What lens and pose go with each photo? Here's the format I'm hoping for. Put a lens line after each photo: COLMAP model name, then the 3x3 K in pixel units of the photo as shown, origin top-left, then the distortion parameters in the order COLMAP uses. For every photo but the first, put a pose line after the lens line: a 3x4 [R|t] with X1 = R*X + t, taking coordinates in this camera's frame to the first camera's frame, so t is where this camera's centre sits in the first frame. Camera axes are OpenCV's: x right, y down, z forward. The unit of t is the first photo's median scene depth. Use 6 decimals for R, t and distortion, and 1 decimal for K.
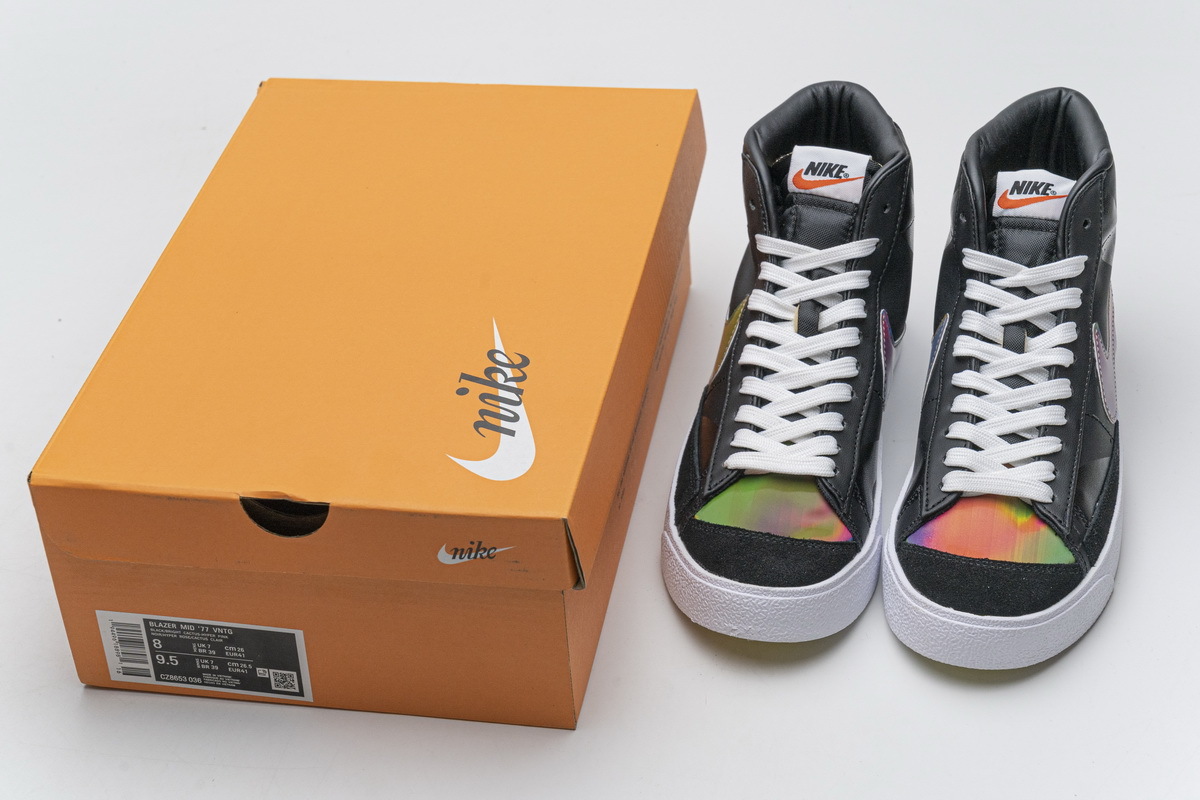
lens RADIAL K [[2331.2, 0, 600.4], [0, 2331.2, 398.9], [0, 0, 1]] dist [0.196047, 0.000000]
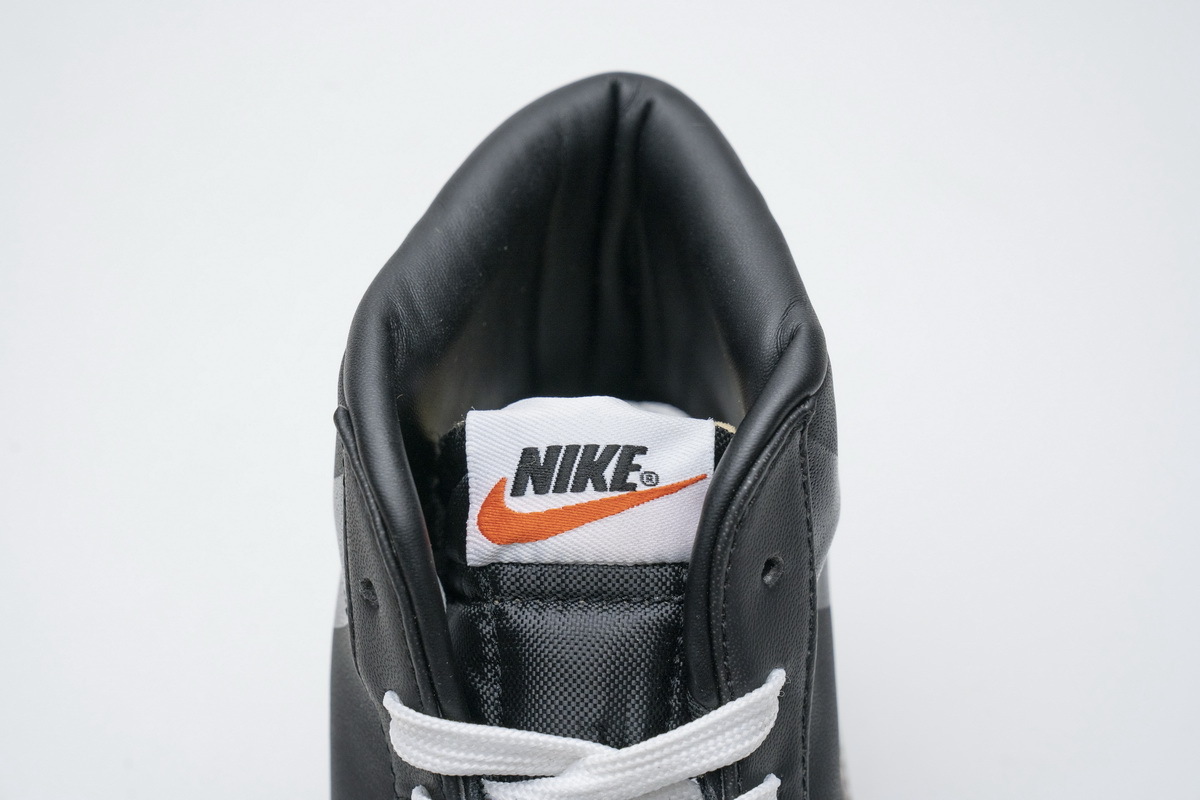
lens RADIAL K [[2331.2, 0, 597.0], [0, 2331.2, 399.6], [0, 0, 1]] dist [0.196047, 0.000000]
pose [[0.969027, -0.168838, 0.180225, 0.132558], [0.126789, 0.966394, 0.223623, -0.165467], [-0.211925, -0.193846, 0.957868, 0.710496]]
